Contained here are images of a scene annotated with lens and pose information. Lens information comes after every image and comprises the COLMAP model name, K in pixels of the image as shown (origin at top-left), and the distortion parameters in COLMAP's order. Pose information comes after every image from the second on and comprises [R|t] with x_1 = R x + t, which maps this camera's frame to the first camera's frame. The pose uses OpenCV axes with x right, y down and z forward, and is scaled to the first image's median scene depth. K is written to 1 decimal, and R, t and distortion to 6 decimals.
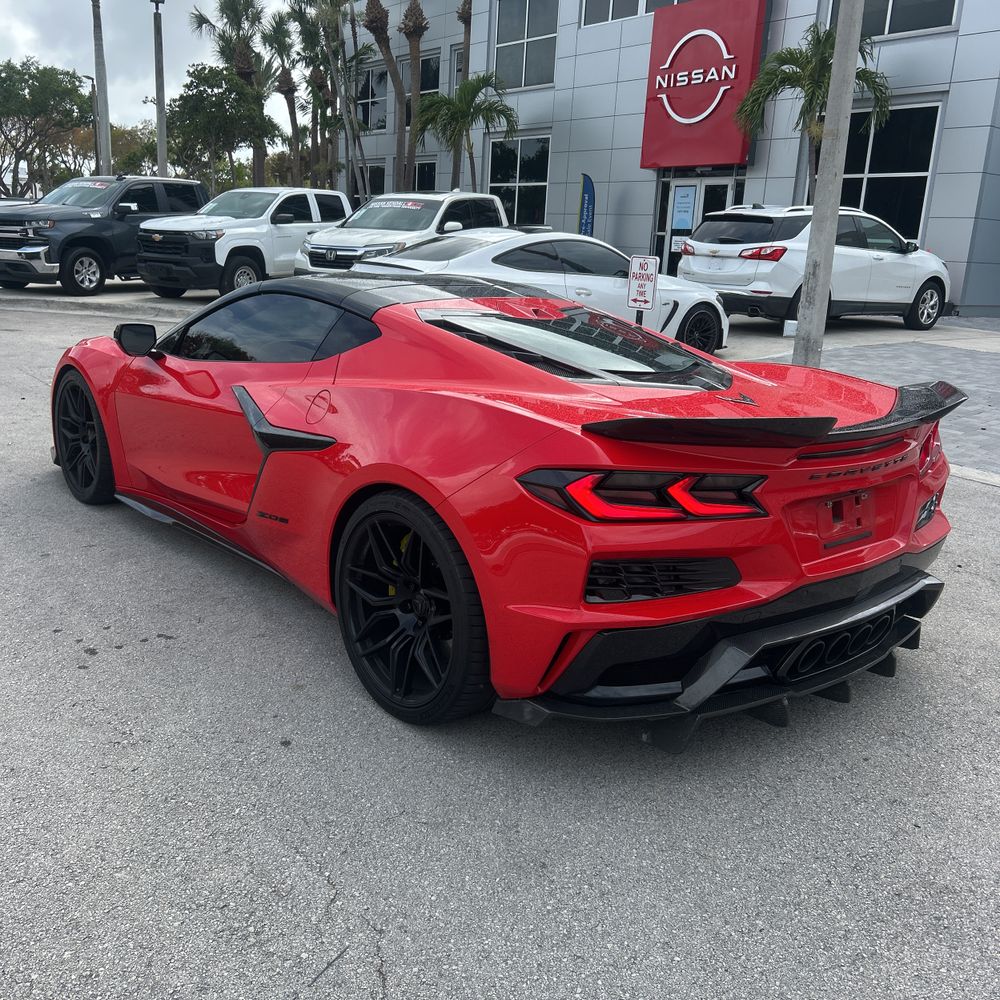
lens RADIAL K [[1009.1, 0, 495.2], [0, 1009.1, 500.5], [0, 0, 1]] dist [0.037711, -0.031022]
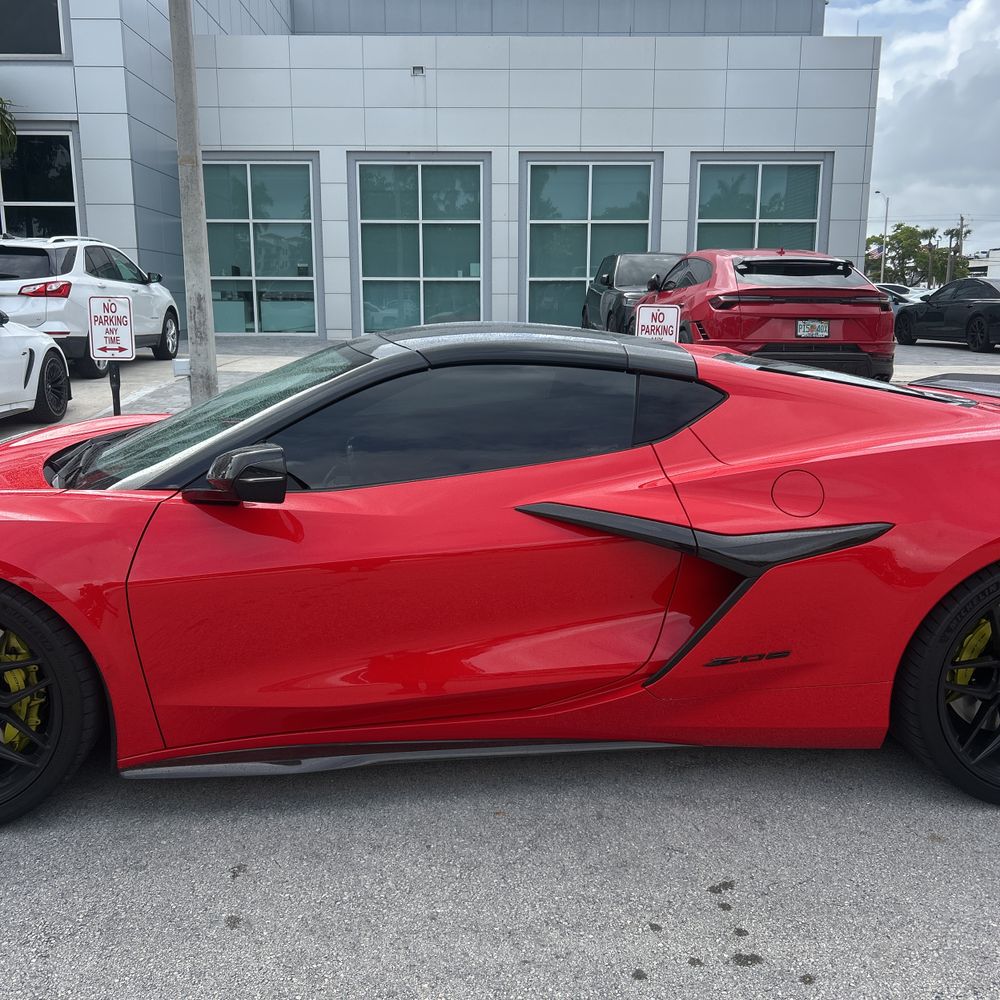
lens RADIAL K [[1004.9, 0, 493.0], [0, 1004.9, 501.9], [0, 0, 1]] dist [0.051557, -0.078464]
pose [[0.583016, -0.208719, 0.785194, -0.237795], [0.229483, 0.969391, 0.087289, -0.053832], [-0.779378, 0.129298, 0.613068, 0.186439]]
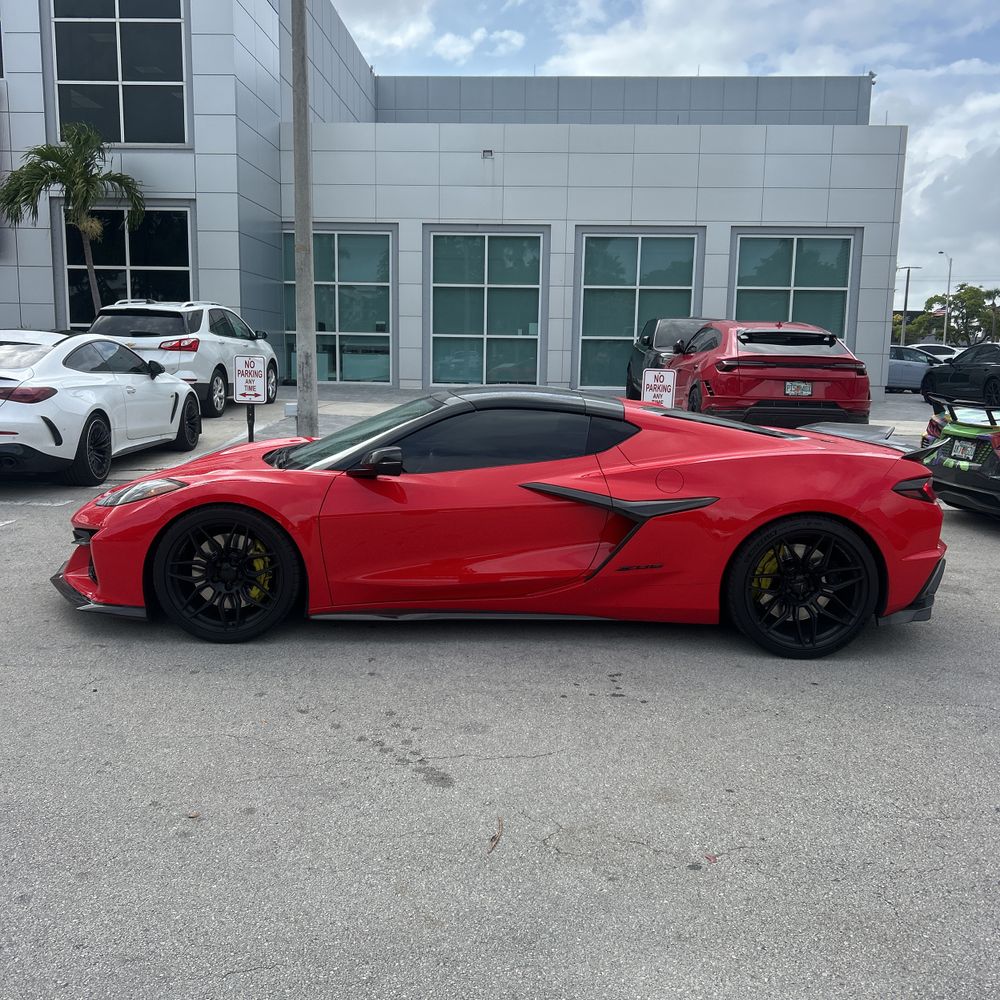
lens RADIAL K [[1001.5, 0, 493.9], [0, 1001.5, 496.7], [0, 0, 1]] dist [0.120384, -0.278772]
pose [[0.633916, -0.150806, 0.758556, -0.370209], [0.206099, 0.978278, 0.022254, -0.040167], [-0.745435, 0.142231, 0.651227, 0.068648]]
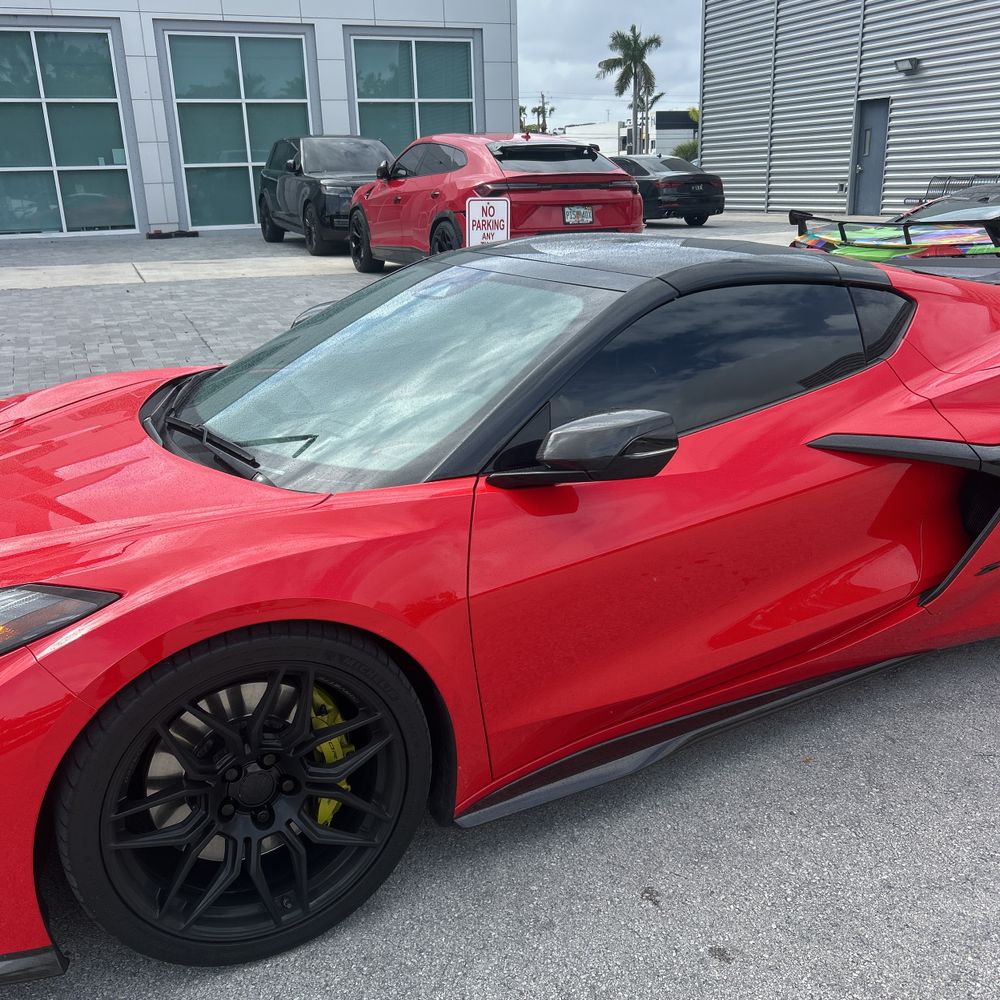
lens RADIAL K [[1003.7, 0, 506.5], [0, 1003.7, 505.4], [0, 0, 1]] dist [0.029540, -0.030934]
pose [[0.223180, -0.357235, 0.906958, -0.263188], [0.279990, 0.914712, 0.291391, -0.093411], [-0.933700, 0.188907, 0.304168, 0.302677]]
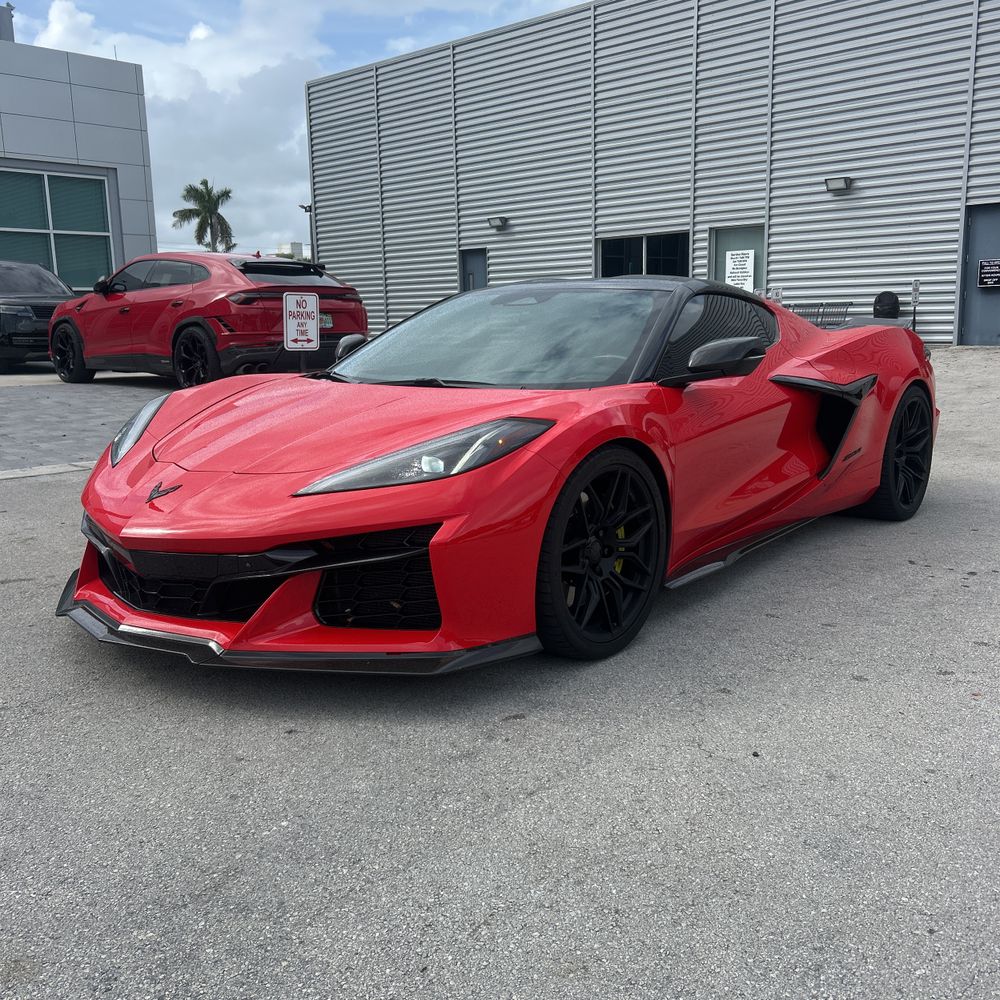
lens RADIAL K [[1008.2, 0, 503.4], [0, 1008.2, 498.8], [0, 0, 1]] dist [0.021101, -0.022131]
pose [[-0.182351, -0.223303, 0.957540, -0.378618], [0.253412, 0.930294, 0.265209, -0.105556], [-0.950016, 0.291014, -0.113052, 0.432322]]
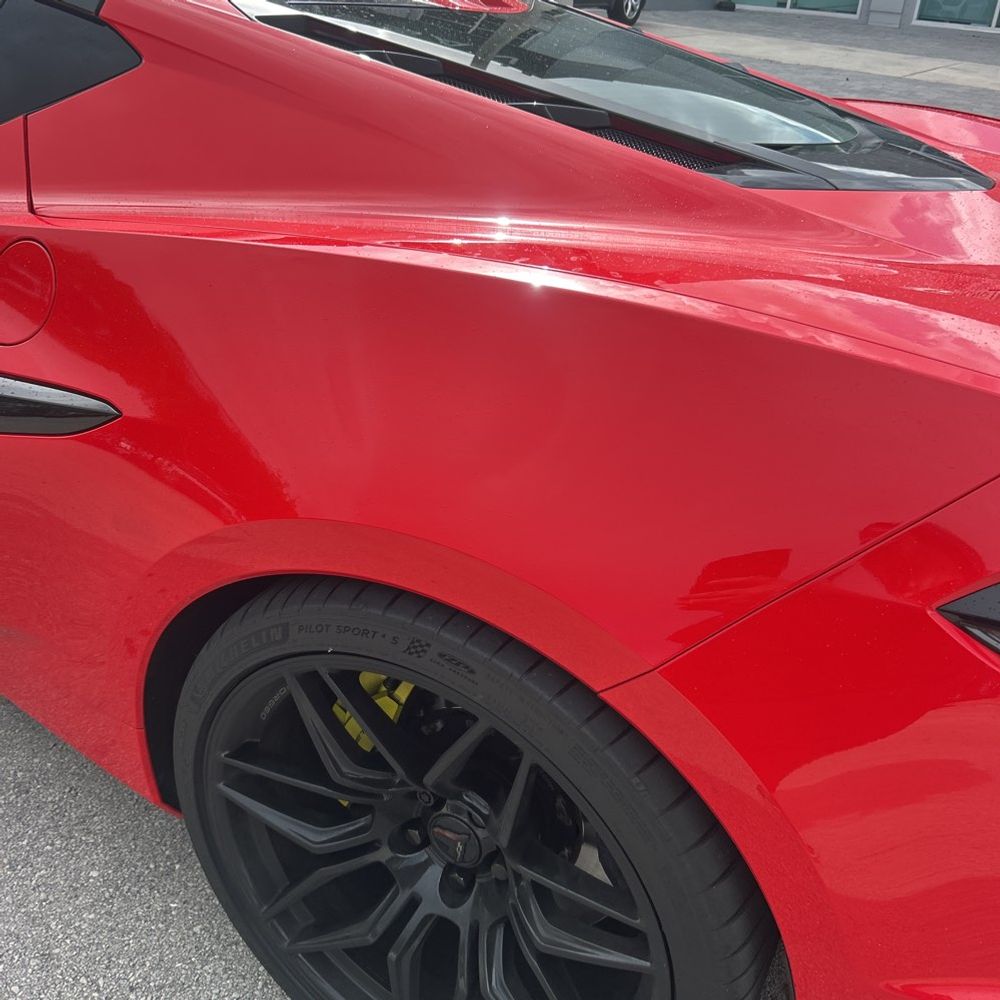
lens RADIAL K [[1008.2, 0, 503.4], [0, 1008.2, 498.8], [0, 0, 1]] dist [0.021101, -0.022131]
pose [[0.933082, -0.160153, 0.322039, -0.036964], [0.068681, 0.958253, 0.277552, -0.028646], [-0.353046, -0.236861, 0.905127, 0.159842]]
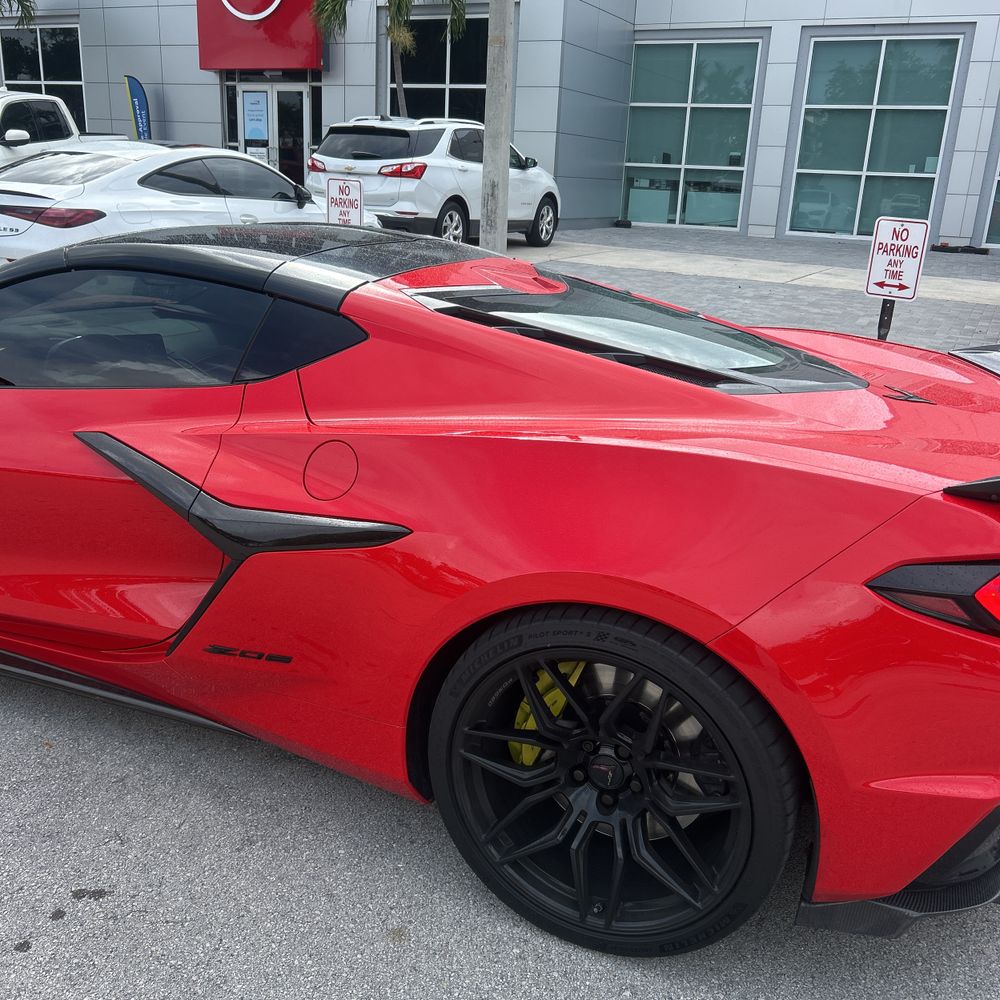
lens RADIAL K [[1013.0, 0, 499.3], [0, 1013.0, 501.6], [0, 0, 1]] dist [0.024160, -0.023808]
pose [[0.897657, -0.143412, 0.416708, -0.088863], [0.108513, 0.988384, 0.106401, -0.033273], [-0.427127, -0.050293, 0.902792, 0.106664]]
